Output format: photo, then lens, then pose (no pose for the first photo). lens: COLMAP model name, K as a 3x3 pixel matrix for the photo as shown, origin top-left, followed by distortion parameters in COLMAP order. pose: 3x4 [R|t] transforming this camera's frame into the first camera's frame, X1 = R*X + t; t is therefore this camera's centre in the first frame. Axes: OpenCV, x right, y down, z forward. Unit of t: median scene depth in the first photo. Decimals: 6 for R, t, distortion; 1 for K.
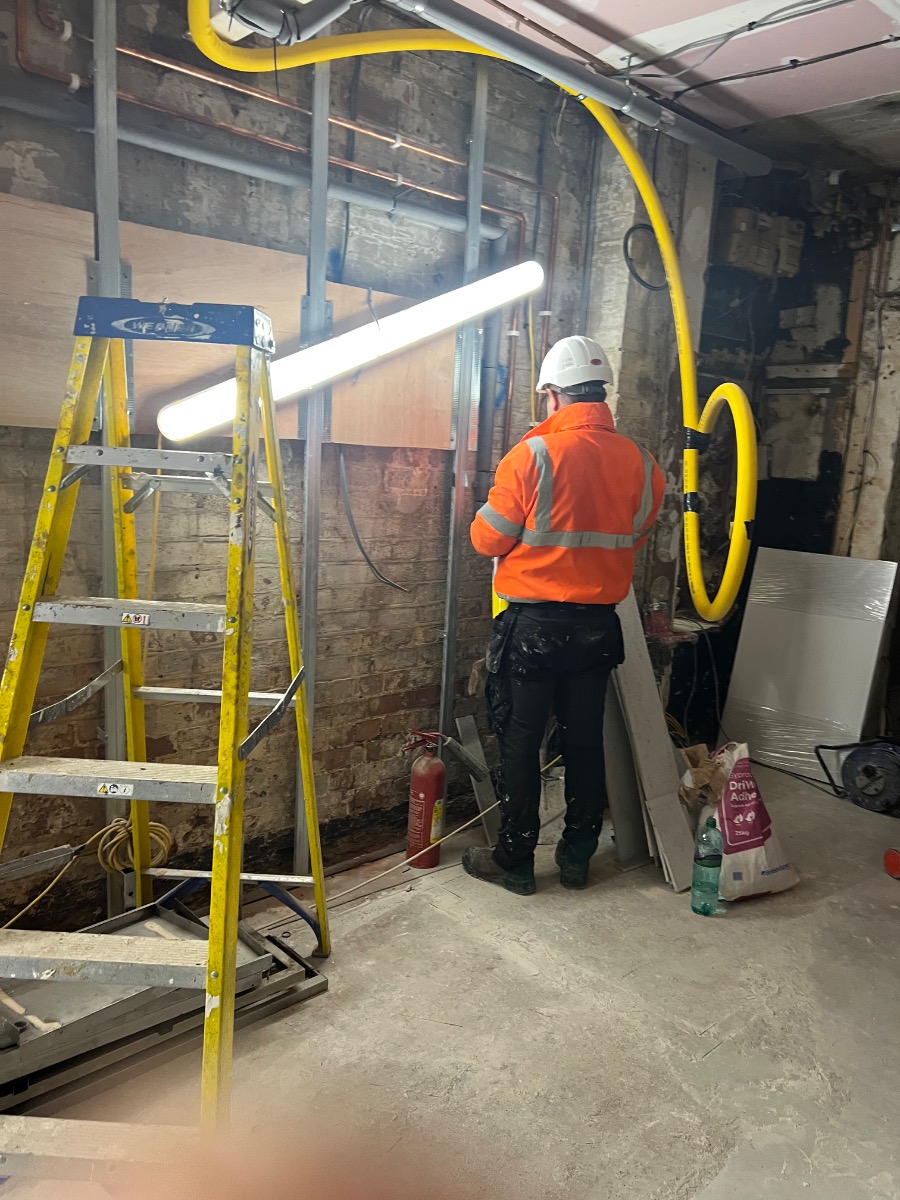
lens RADIAL K [[900.8, 0, 458.4], [0, 900.8, 614.3], [0, 0, 1]] dist [0.046710, -0.049717]
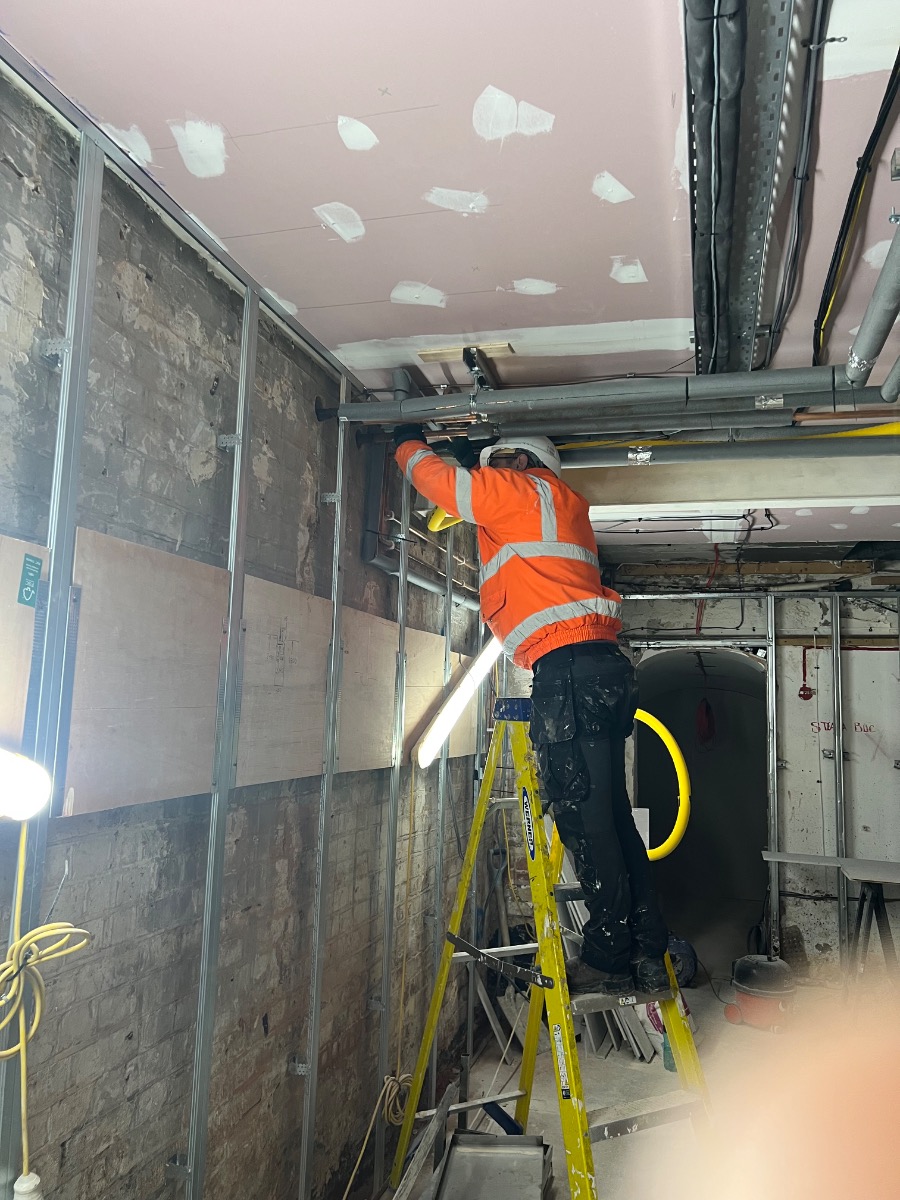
lens RADIAL K [[900.8, 0, 448.3], [0, 900.8, 593.9], [0, 0, 1]] dist [0.046710, -0.049717]
pose [[0.852171, 0.041030, 0.521652, -0.850389], [0.110536, 0.960309, -0.256103, -0.072393], [-0.511455, 0.275905, 0.813813, -0.213921]]
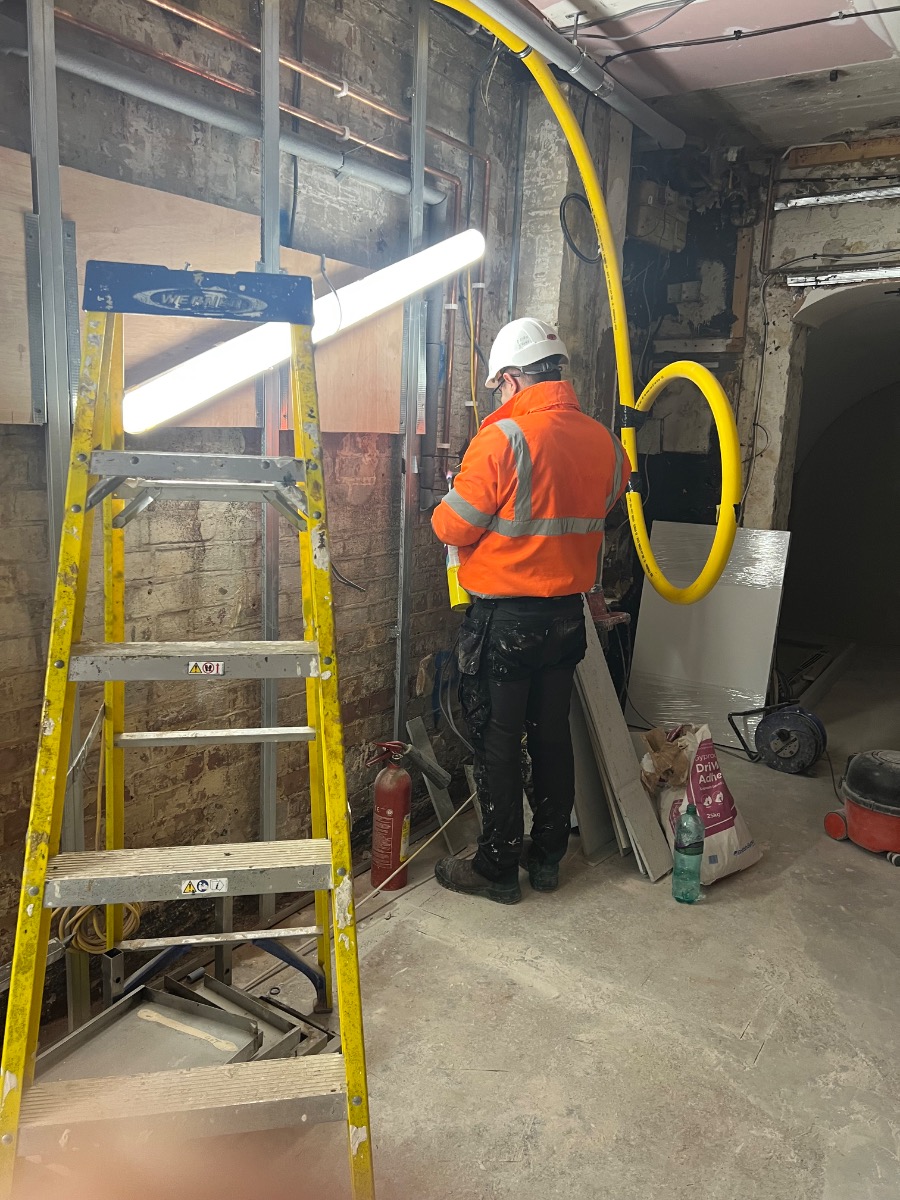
lens RADIAL K [[900.8, 0, 446.1], [0, 900.8, 596.4], [0, 0, 1]] dist [0.046710, -0.049717]
pose [[0.975786, -0.056962, 0.211180, -0.177597], [0.053864, 0.998340, 0.020395, -0.035760], [-0.211991, -0.008526, 0.977234, 0.098761]]
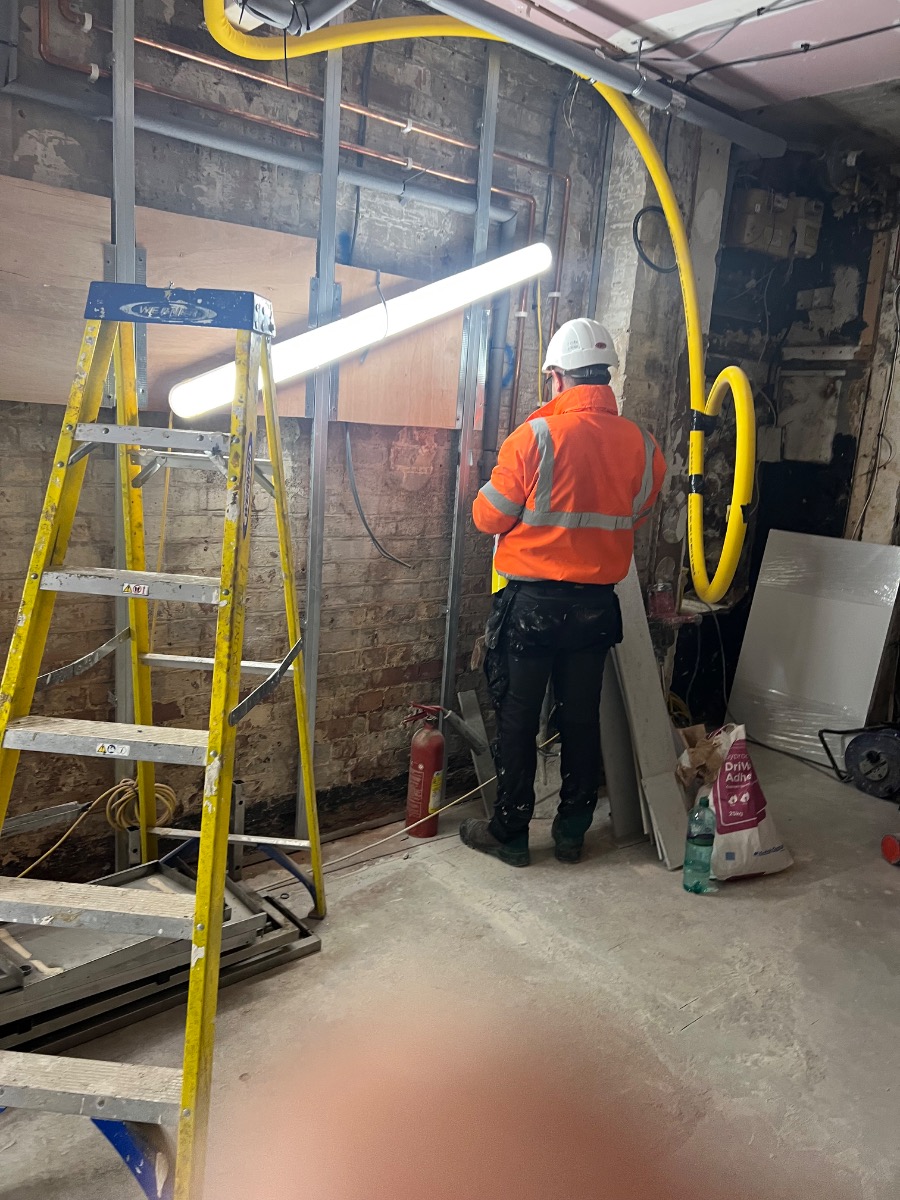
lens RADIAL K [[900.8, 0, 441.5], [0, 900.8, 597.6], [0, 0, 1]] dist [0.046710, -0.049717]
pose [[0.998735, 0.022393, -0.045015, 0.026827], [-0.021955, 0.999707, 0.010190, -0.002130], [0.045230, -0.009189, 0.998934, -0.021739]]
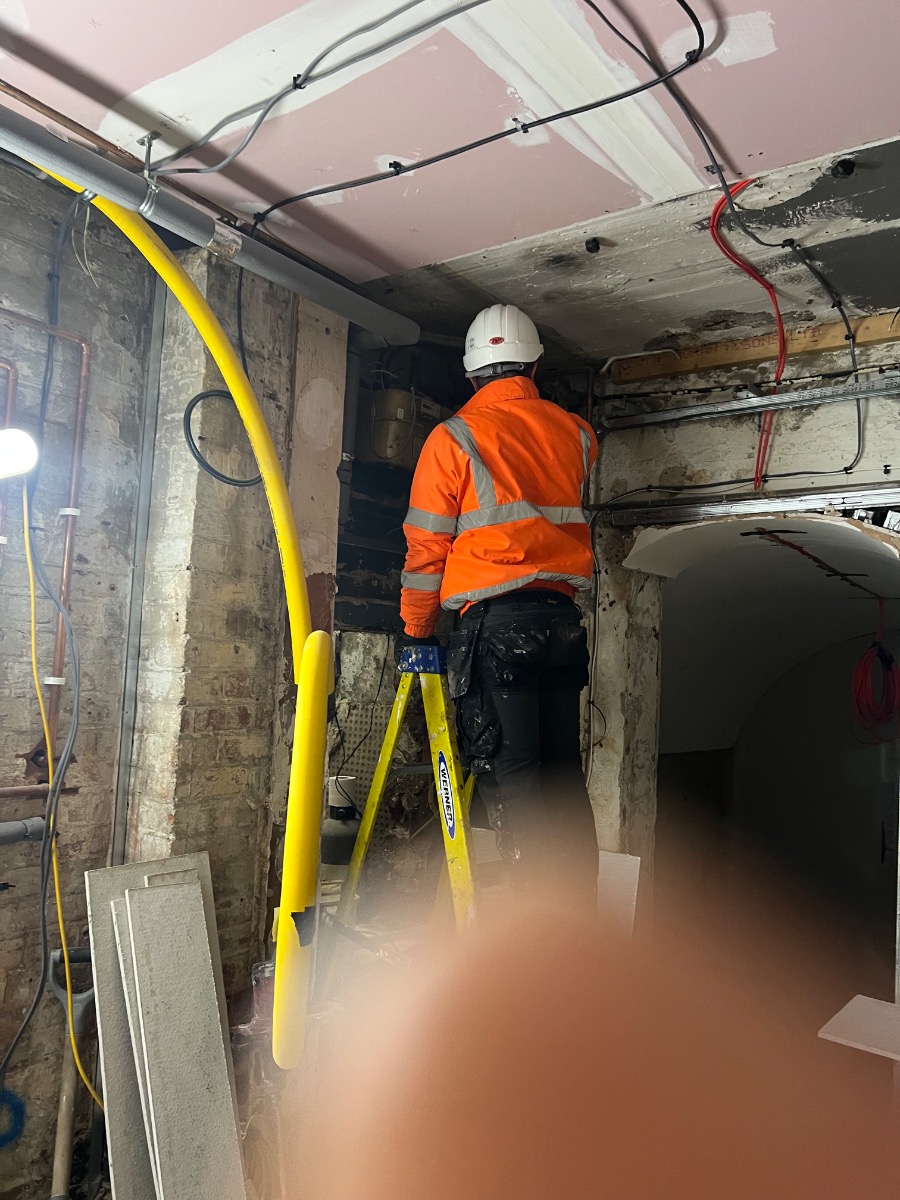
lens RADIAL K [[899.4, 0, 440.5], [0, 899.4, 616.7], [0, 0, 1]] dist [0.027192, -0.026206]
pose [[0.983840, 0.007001, 0.178912, 0.277337], [0.032750, 0.975342, -0.218255, -0.130460], [-0.176029, 0.220587, 0.959352, 0.416287]]
